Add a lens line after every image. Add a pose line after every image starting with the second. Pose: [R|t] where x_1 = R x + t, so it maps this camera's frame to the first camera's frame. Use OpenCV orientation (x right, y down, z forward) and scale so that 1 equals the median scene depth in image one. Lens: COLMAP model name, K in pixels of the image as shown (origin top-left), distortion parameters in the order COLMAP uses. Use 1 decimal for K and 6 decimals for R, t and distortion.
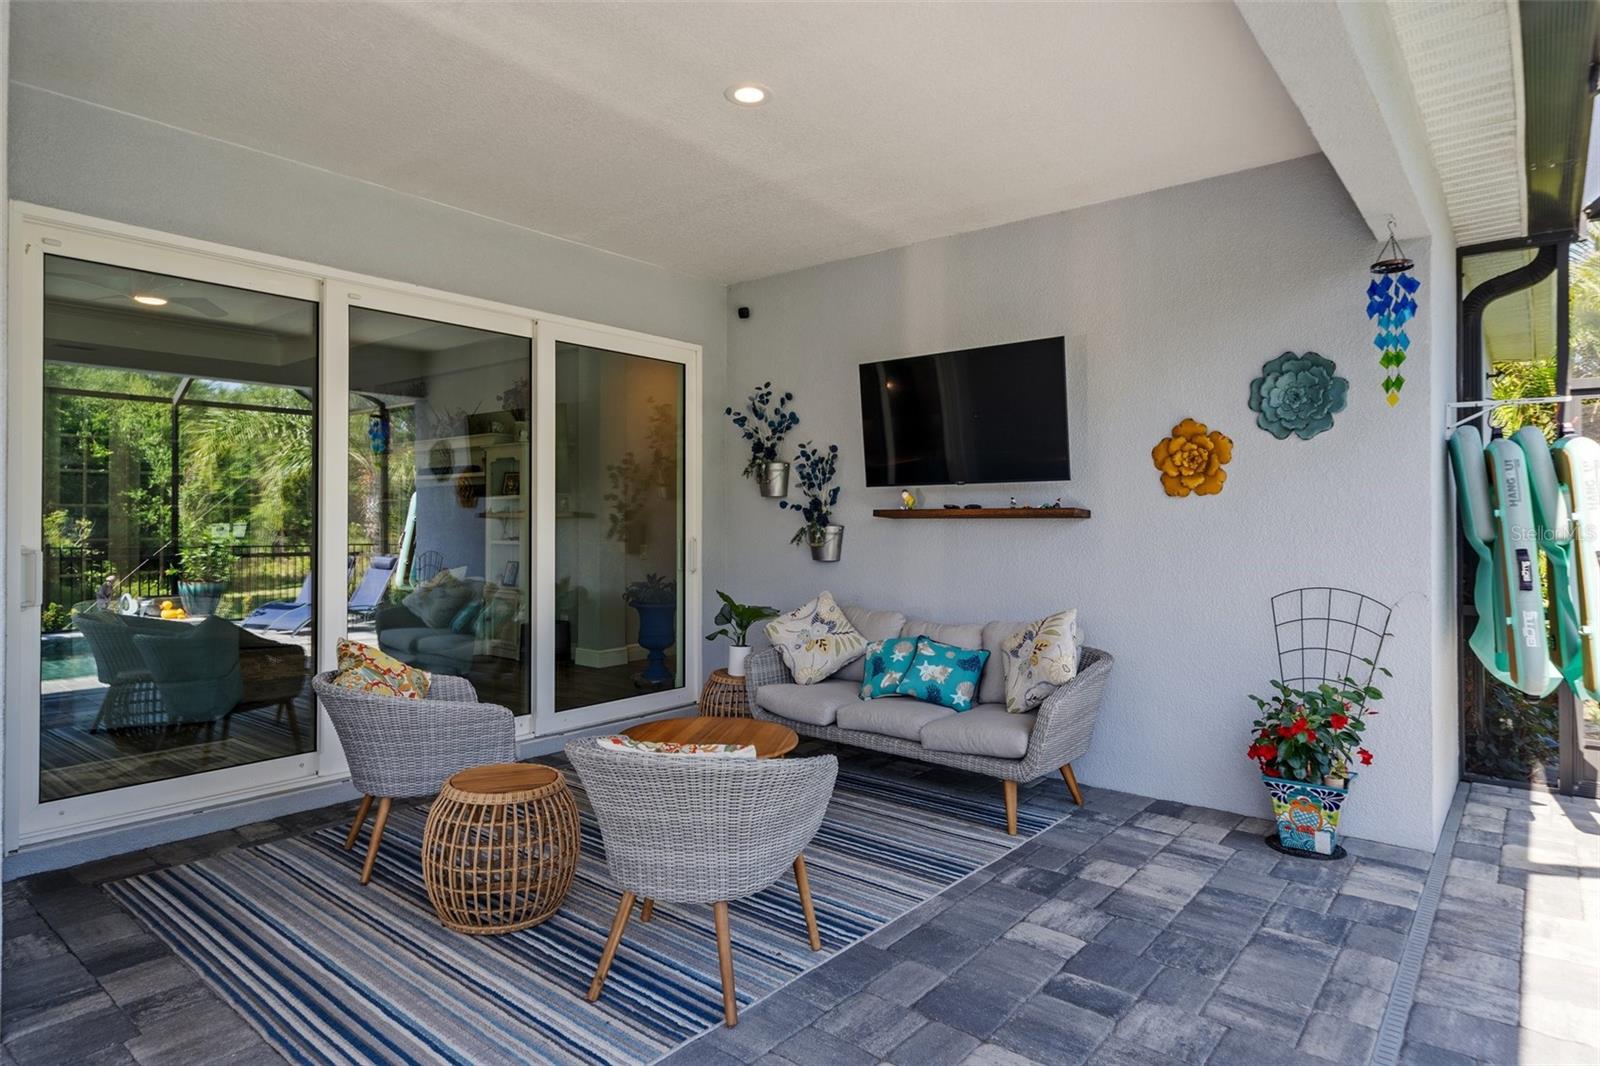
lens RADIAL K [[909.4, 0, 811.4], [0, 909.4, 507.0], [0, 0, 1]] dist [0.000475, -0.000208]
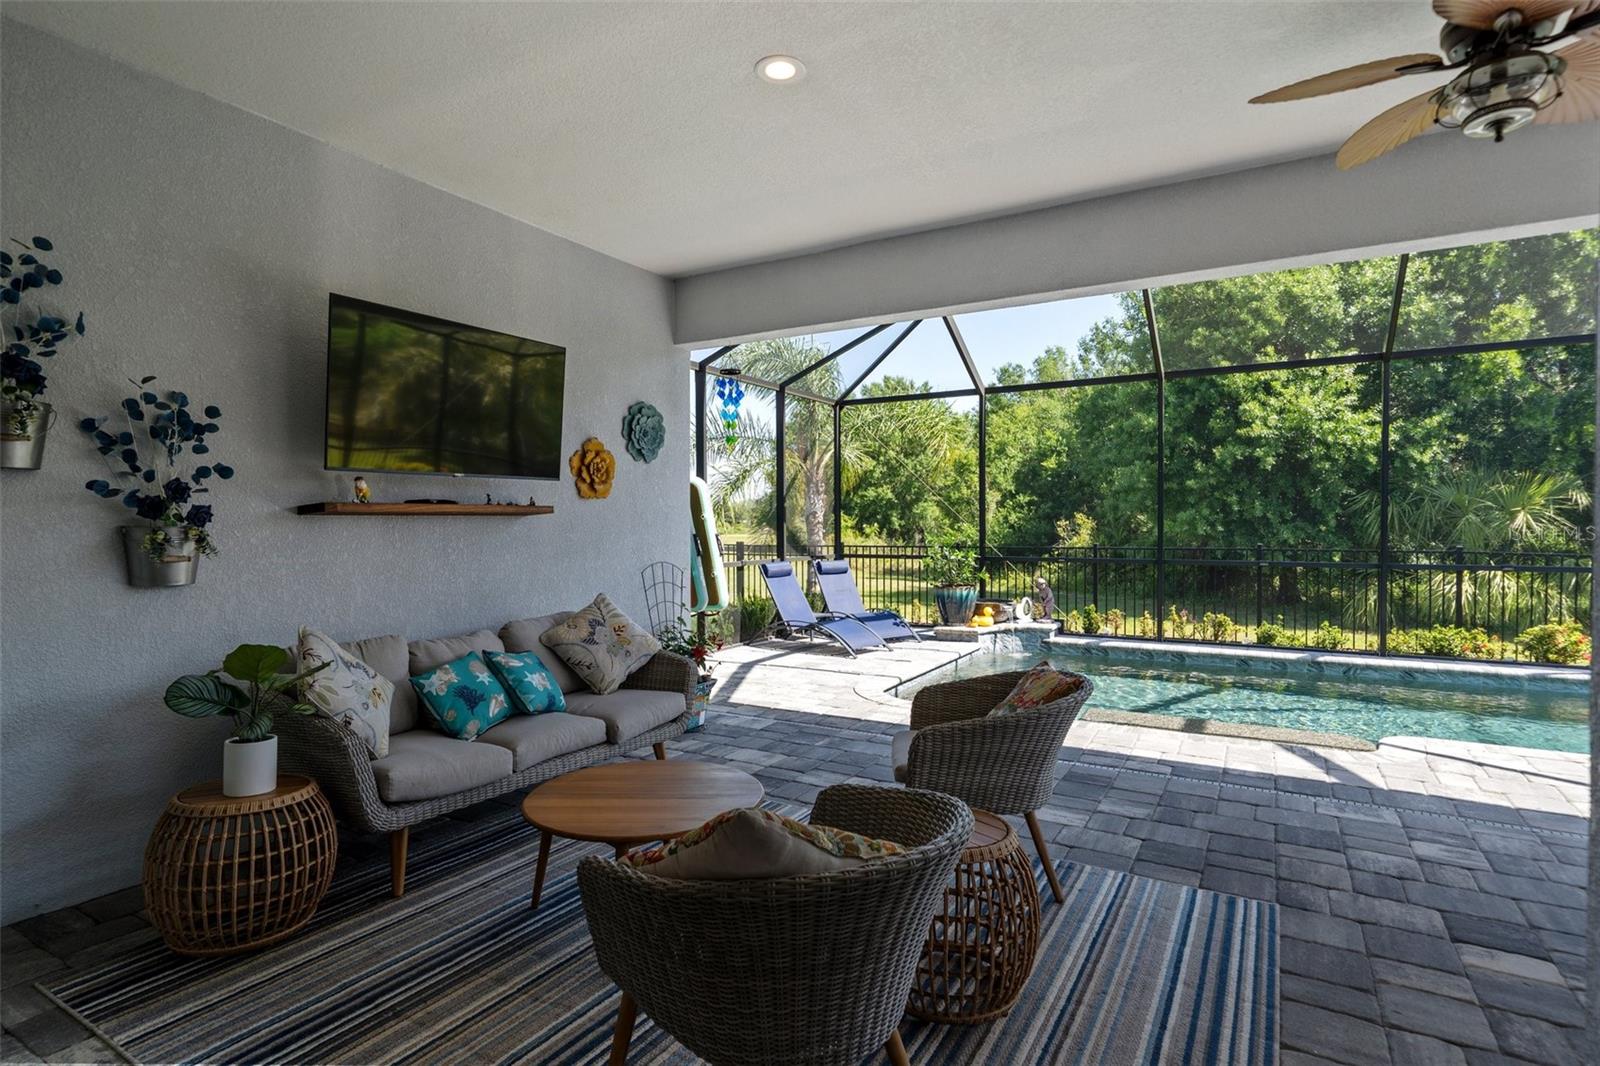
lens RADIAL K [[802.8, 0, 808.4], [0, 802.8, 526.4], [0, 0, 1]] dist [-0.000410, -0.000106]
pose [[-0.153690, -0.005231, 0.988105, -0.691476], [-0.007910, 0.999960, 0.004064, 0.018414], [-0.988087, -0.007191, -0.153726, 0.826397]]
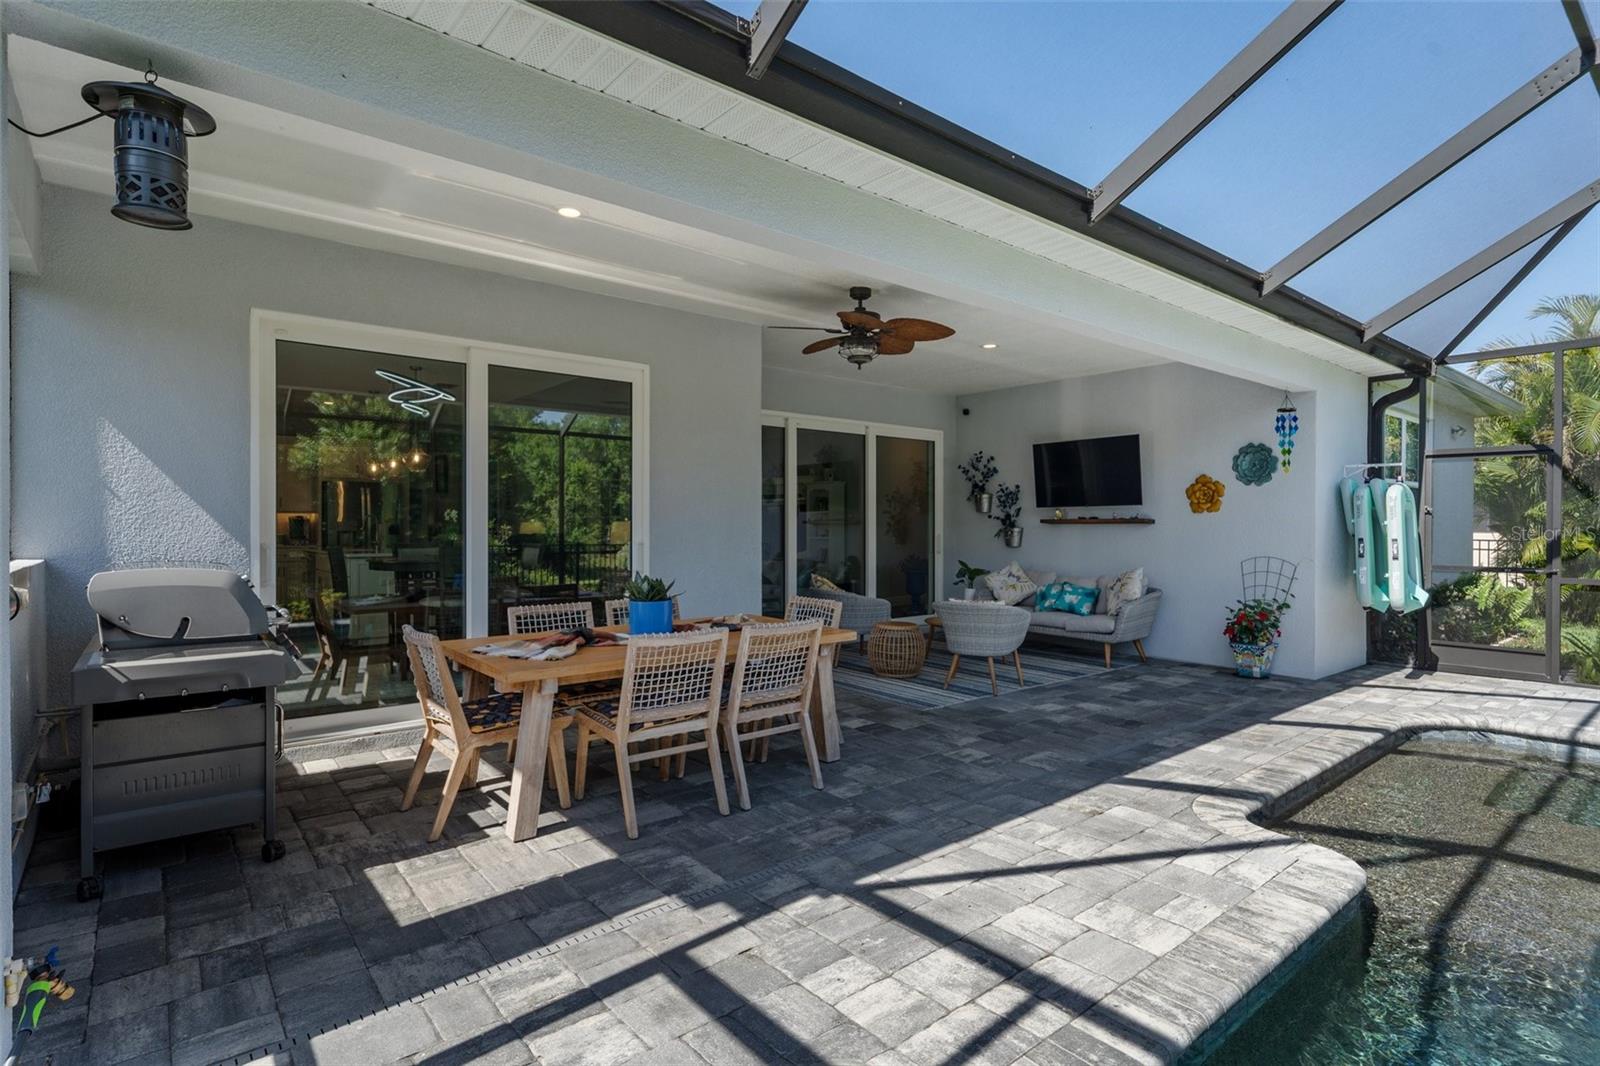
lens RADIAL K [[802.8, 0, 808.4], [0, 802.8, 526.4], [0, 0, 1]] dist [-0.000410, -0.000106]
pose [[0.980664, 0.000851, -0.195697, -0.091733], [0.001830, 0.999907, 0.013520, -0.007058], [0.195690, -0.013617, 0.980571, -0.871355]]
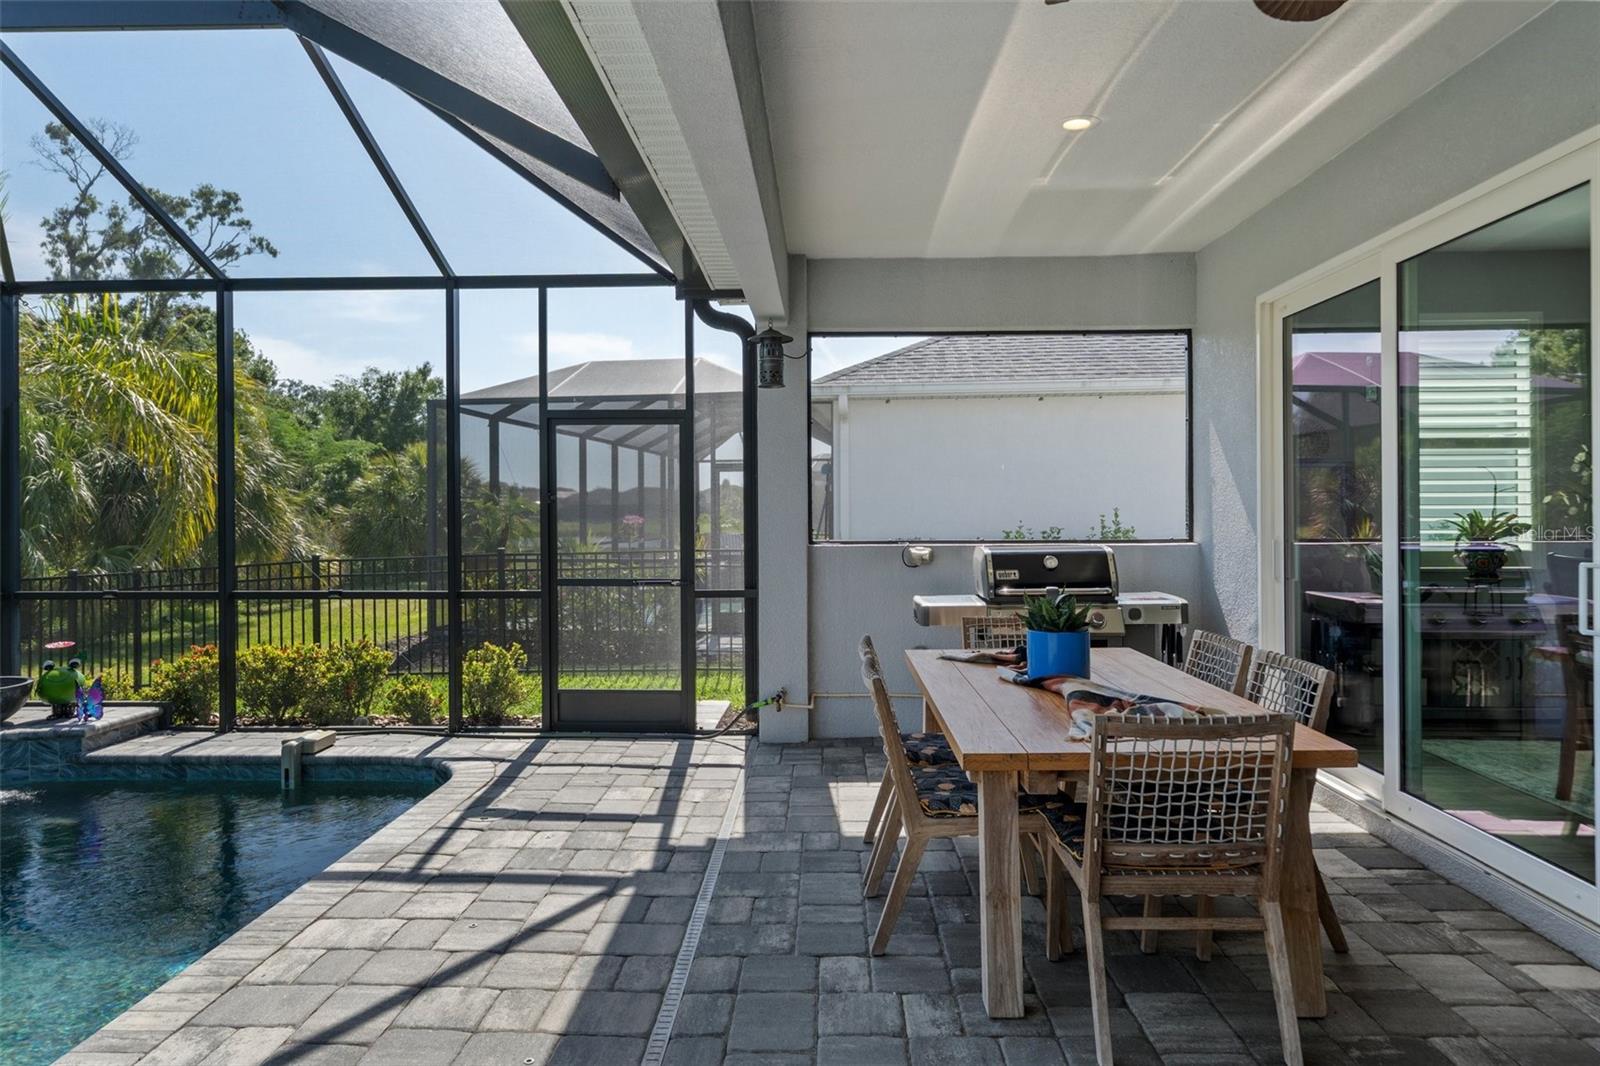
lens RADIAL K [[979.2, 0, 803.9], [0, 979.2, 511.0], [0, 0, 1]] dist [0.001272, 0.002817]
pose [[-0.796781, 0.002700, -0.604263, 0.189130], [0.012866, 0.999839, -0.012498, 0.001958], [0.604132, -0.017733, -0.796687, 0.510081]]
